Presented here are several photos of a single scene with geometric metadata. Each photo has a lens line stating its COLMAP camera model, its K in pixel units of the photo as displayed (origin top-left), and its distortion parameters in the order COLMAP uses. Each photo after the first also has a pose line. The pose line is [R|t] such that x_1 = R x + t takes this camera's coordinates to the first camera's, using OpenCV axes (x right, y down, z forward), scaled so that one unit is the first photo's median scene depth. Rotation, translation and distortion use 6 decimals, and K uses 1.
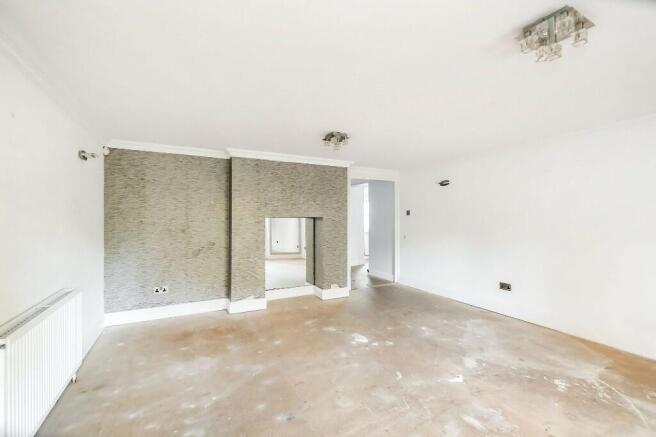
lens RADIAL K [[289.3, 0, 333.4], [0, 289.3, 217.1], [0, 0, 1]] dist [0.003259, -0.000839]
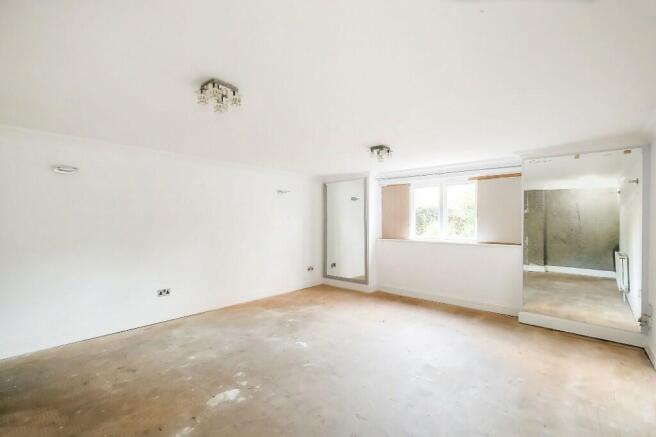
lens RADIAL K [[289.3, 0, 328.3], [0, 289.3, 220.0], [0, 0, 1]] dist [0.003259, -0.000839]
pose [[-0.342174, 0.003178, 0.939631, -0.635926], [-0.004560, 0.999977, -0.005042, -0.005943], [-0.939626, -0.006010, -0.342151, 0.982601]]
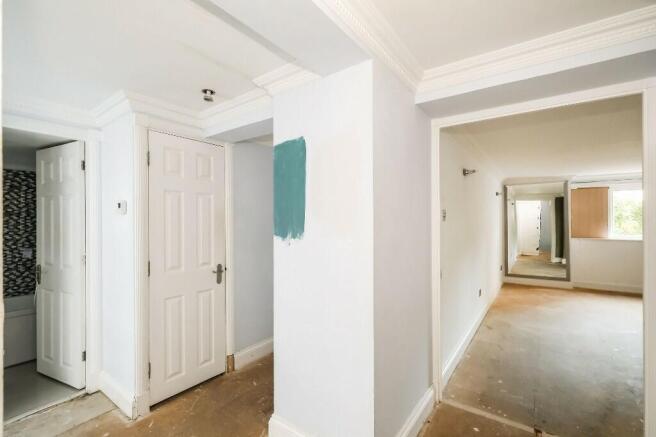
lens RADIAL K [[289.3, 0, 328.5], [0, 289.3, 223.2], [0, 0, 1]] dist [0.003259, -0.000839]
pose [[-0.468787, 0.004473, 0.883300, -0.043557], [-0.003739, 0.999968, -0.007048, 0.018956], [-0.883303, -0.006607, -0.468756, 2.305553]]
